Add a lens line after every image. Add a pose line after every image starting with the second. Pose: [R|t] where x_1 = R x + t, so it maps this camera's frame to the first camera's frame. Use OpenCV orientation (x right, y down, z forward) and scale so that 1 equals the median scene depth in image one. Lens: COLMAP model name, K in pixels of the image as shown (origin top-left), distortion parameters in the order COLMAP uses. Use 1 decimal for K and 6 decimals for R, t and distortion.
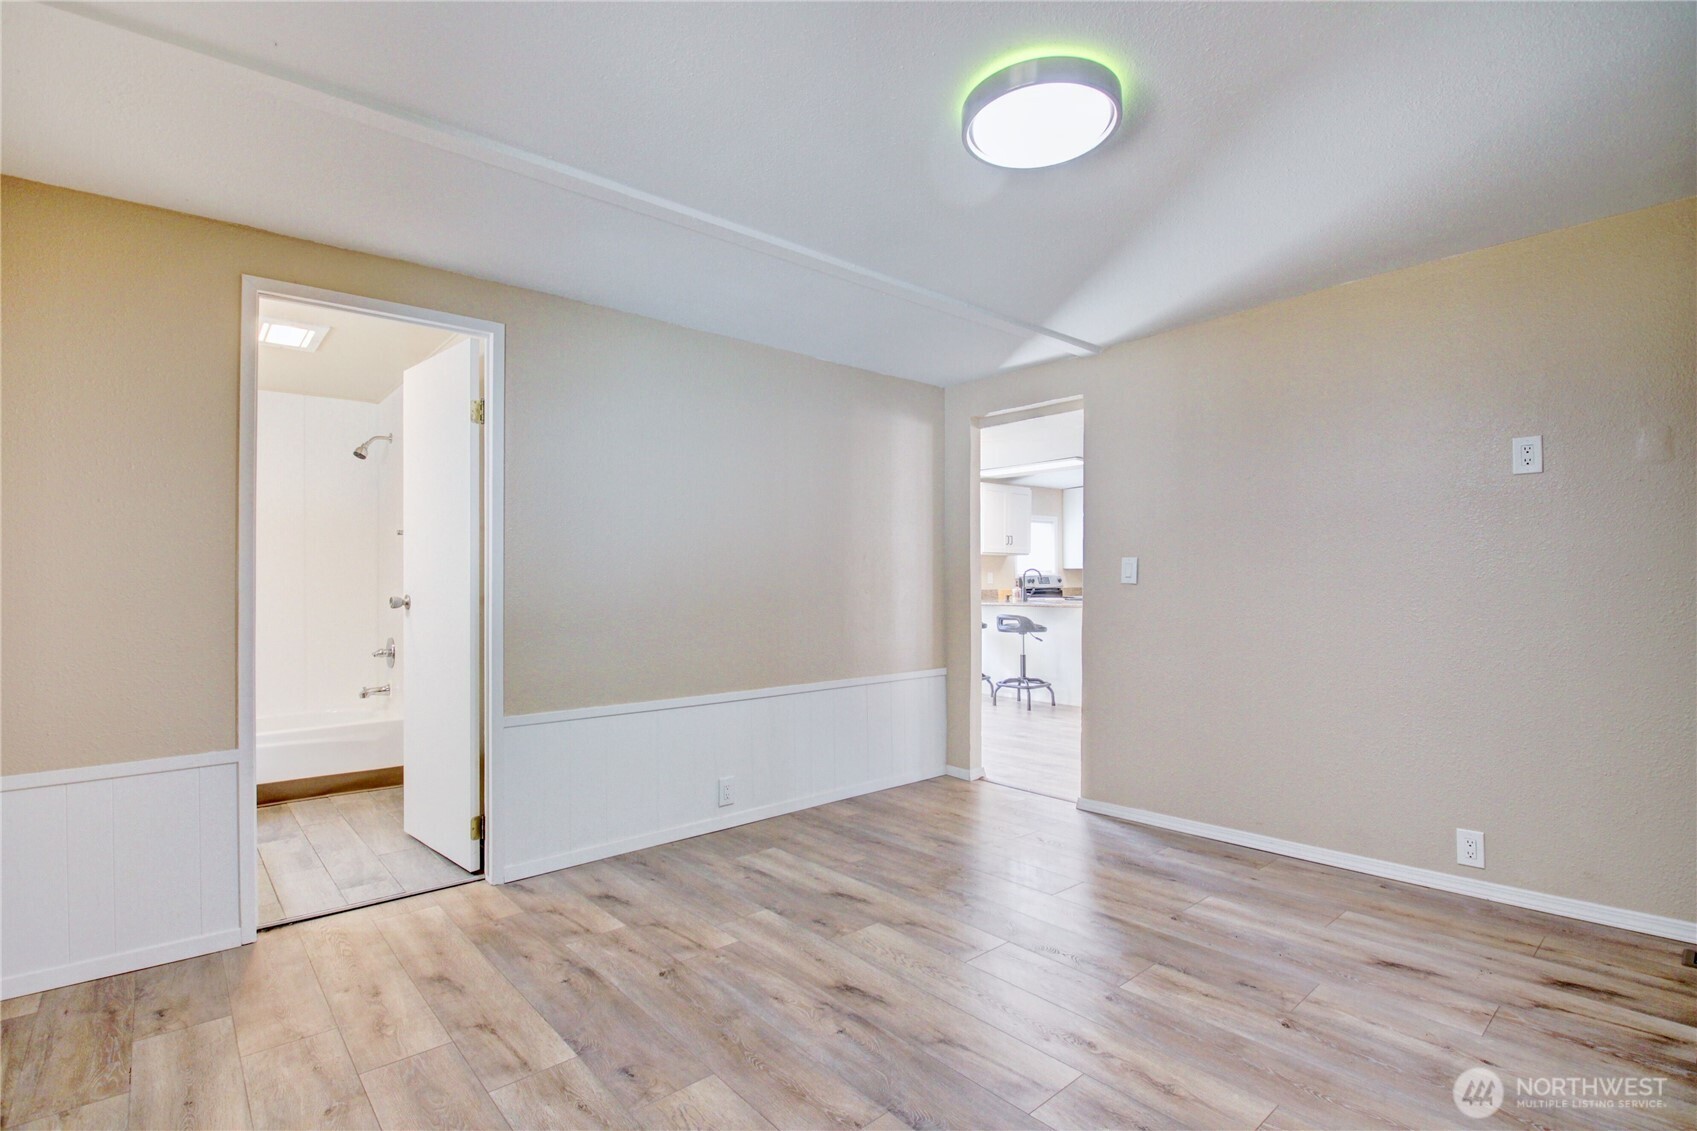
lens RADIAL K [[790.9, 0, 835.5], [0, 790.9, 570.0], [0, 0, 1]] dist [-0.002334, -0.013067]
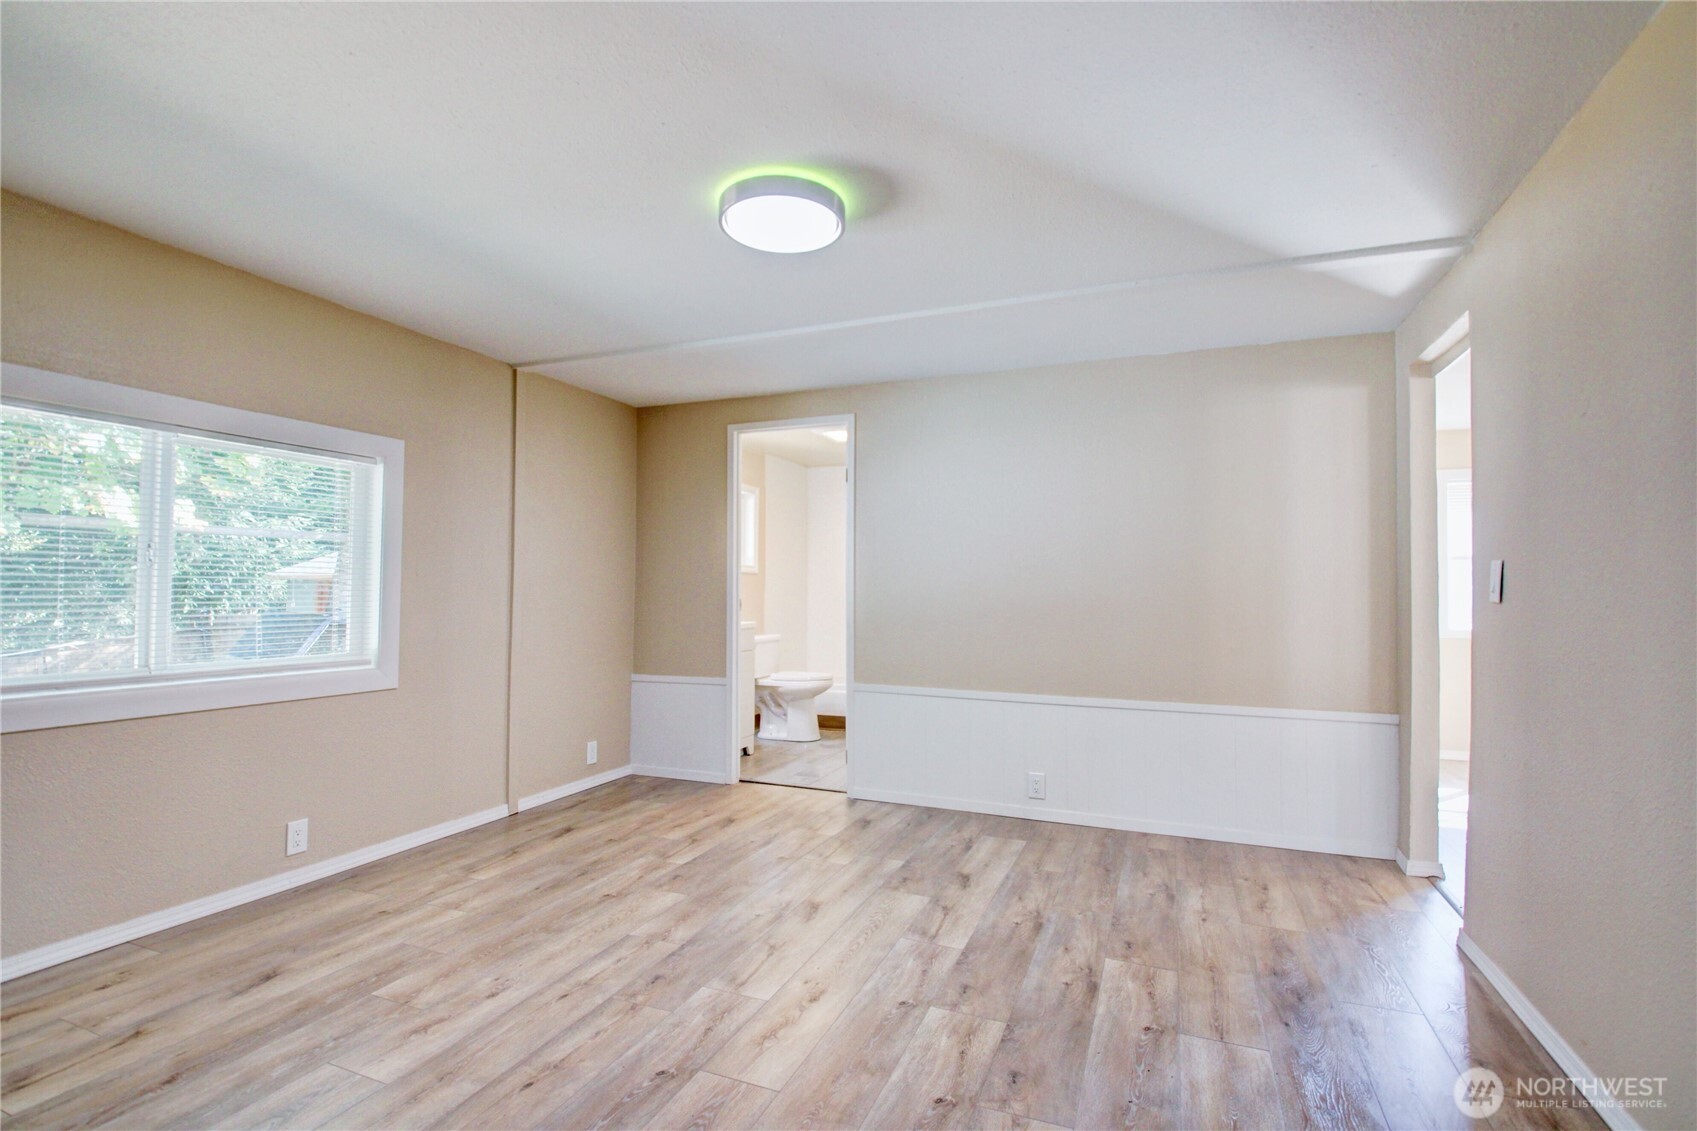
lens RADIAL K [[790.9, 0, 840.9], [0, 790.9, 567.8], [0, 0, 1]] dist [-0.002334, -0.013067]
pose [[0.450967, -0.016032, -0.892397, 0.939579], [0.002070, 0.999855, -0.016916, -0.001566], [0.892538, 0.005782, 0.450935, 0.355290]]
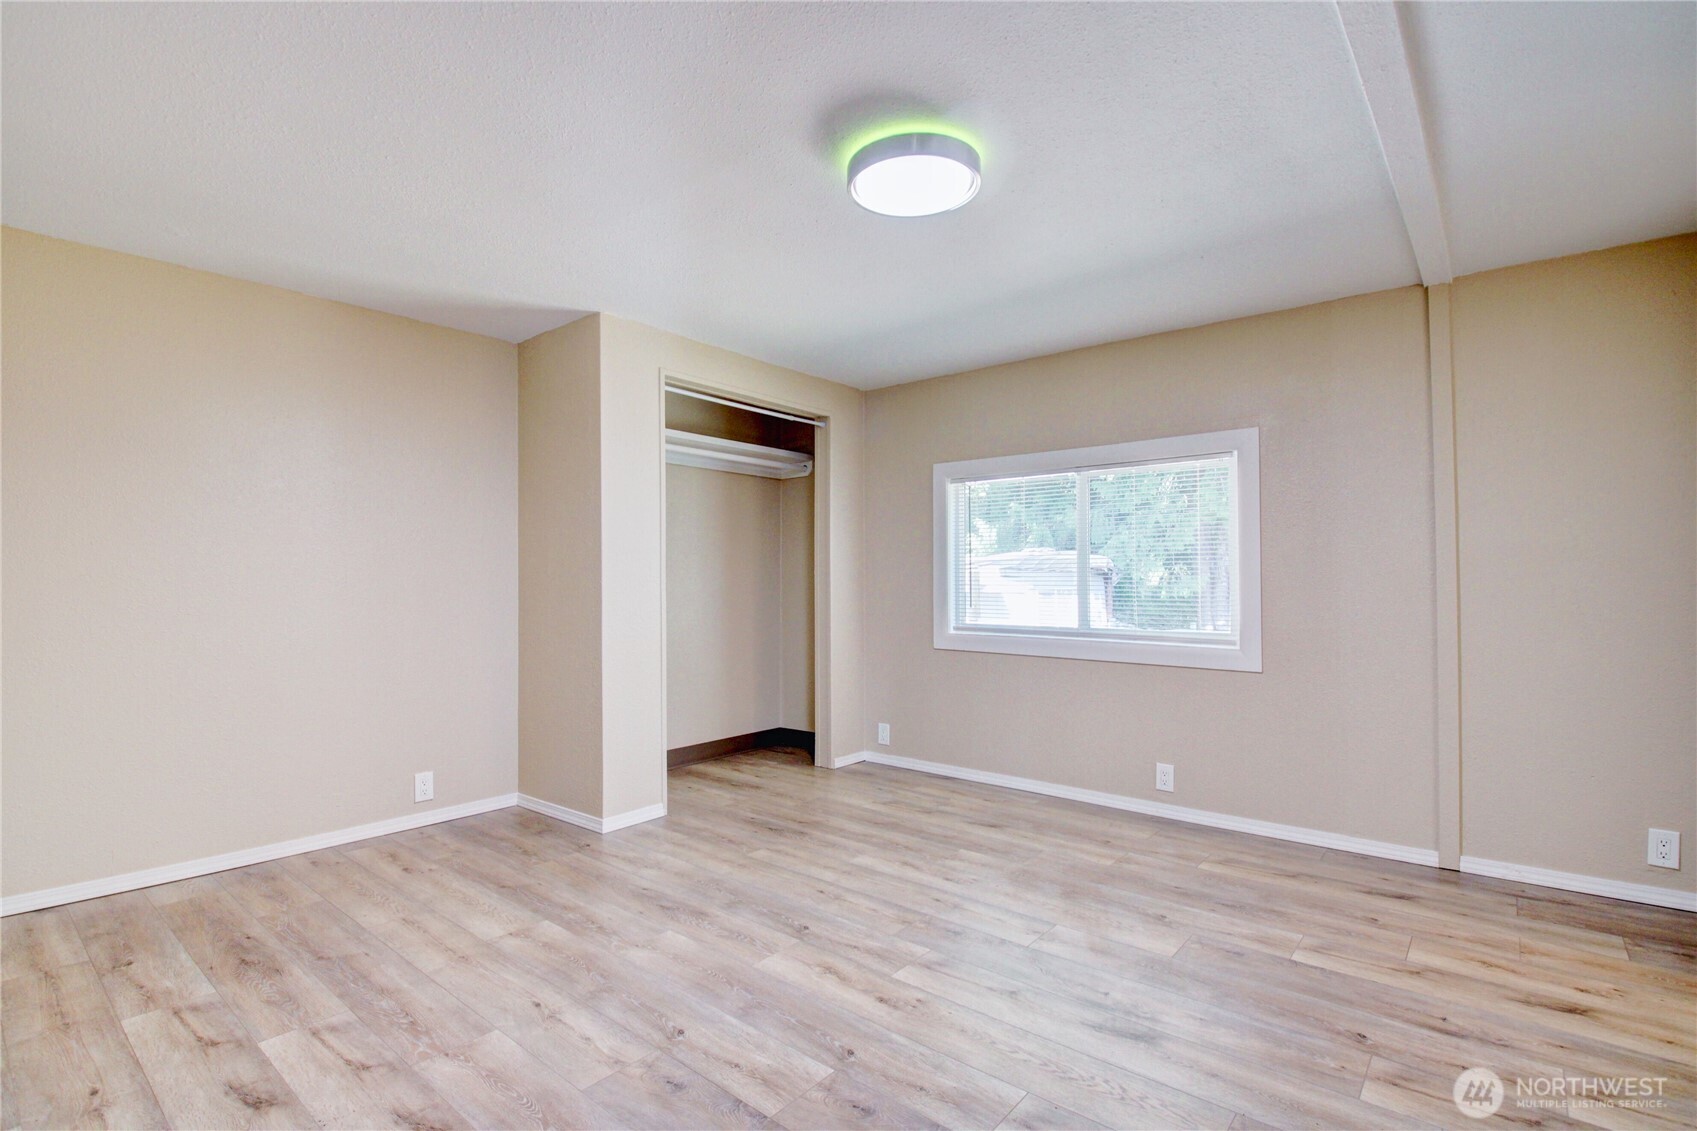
lens RADIAL K [[790.9, 0, 833.6], [0, 790.9, 567.7], [0, 0, 1]] dist [-0.002334, -0.013067]
pose [[-0.987836, 0.007127, -0.155339, 0.379948], [0.010722, 0.999693, -0.022321, 0.019624], [0.155132, -0.023716, -0.987609, 1.430309]]
